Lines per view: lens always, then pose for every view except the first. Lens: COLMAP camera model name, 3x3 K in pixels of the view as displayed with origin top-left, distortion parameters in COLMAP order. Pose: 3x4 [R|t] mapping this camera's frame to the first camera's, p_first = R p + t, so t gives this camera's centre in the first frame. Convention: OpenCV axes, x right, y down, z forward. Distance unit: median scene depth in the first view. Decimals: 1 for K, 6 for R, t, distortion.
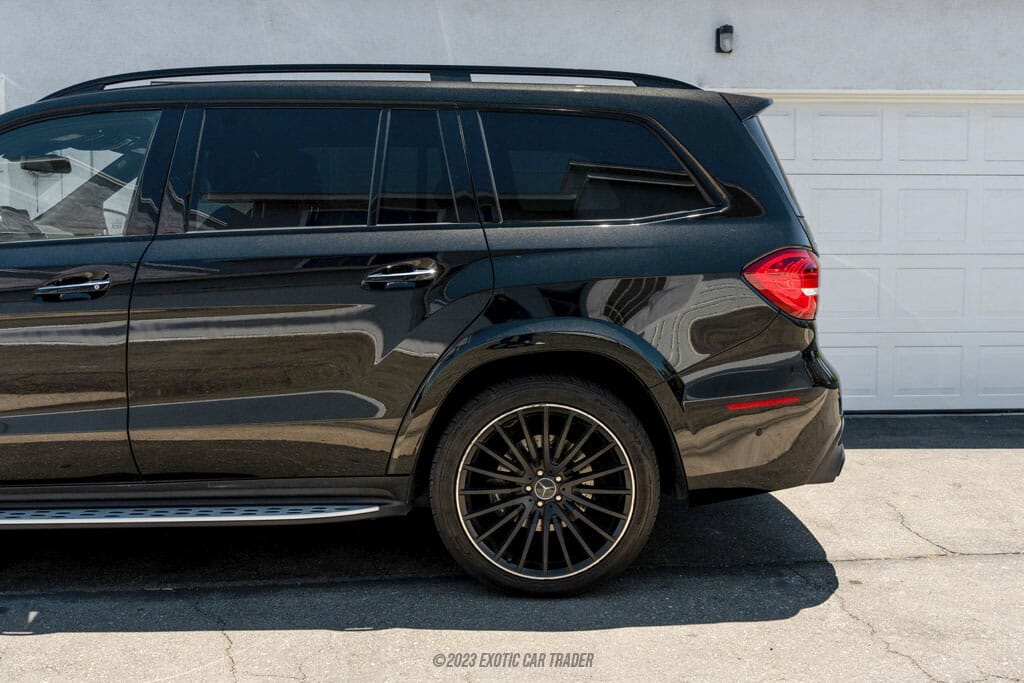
lens RADIAL K [[910.2, 0, 506.5], [0, 910.2, 344.2], [0, 0, 1]] dist [0.009946, -0.005109]
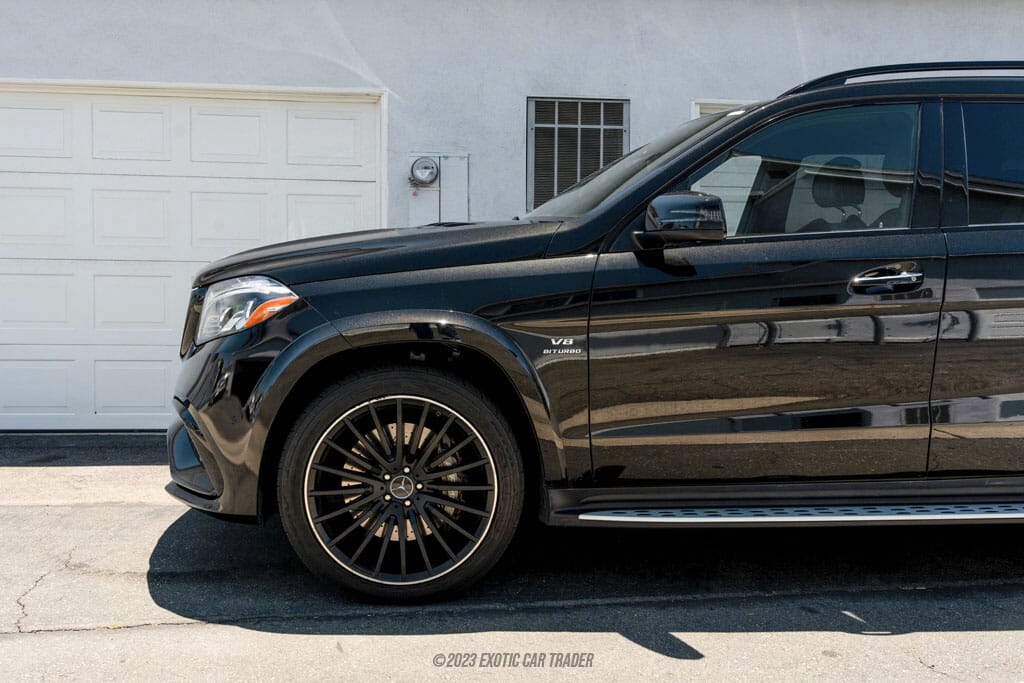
lens RADIAL K [[910.2, 0, 521.8], [0, 910.2, 342.8], [0, 0, 1]] dist [0.009946, -0.005109]
pose [[0.999498, 0.004521, 0.031359, -0.854218], [-0.003681, 0.999634, -0.026807, 0.032598], [-0.031468, 0.026678, 0.999149, 0.027470]]
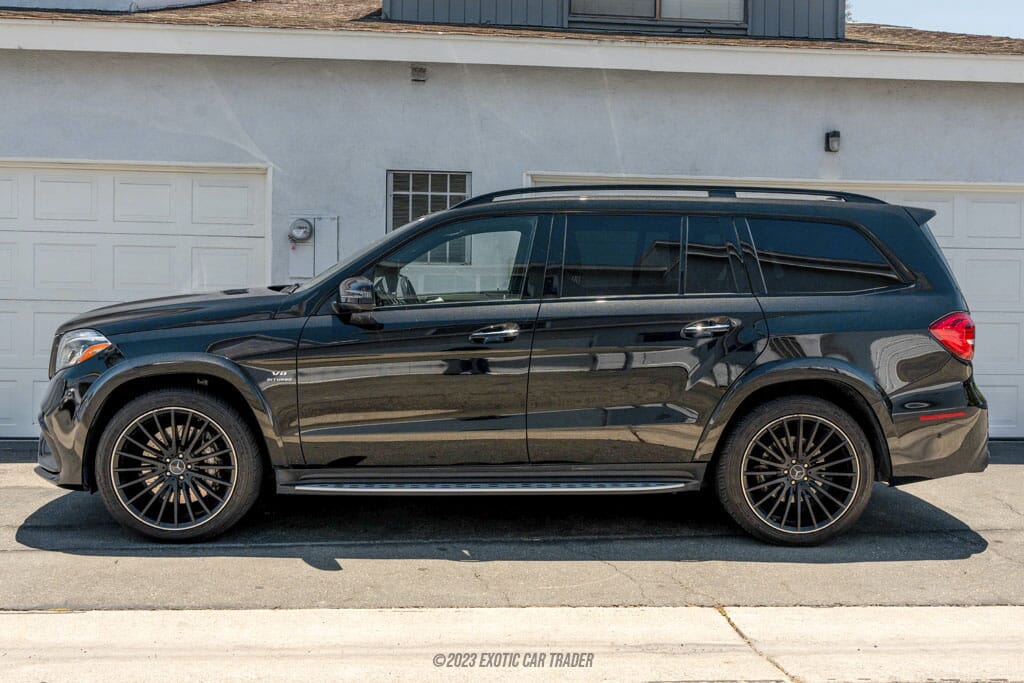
lens RADIAL K [[910.2, 0, 506.8], [0, 910.2, 344.3], [0, 0, 1]] dist [0.009946, -0.005109]
pose [[0.999803, 0.011084, 0.016449, -0.455497], [-0.010280, 0.998786, -0.048166, 0.026435], [-0.016963, 0.047987, 0.998704, -0.483966]]
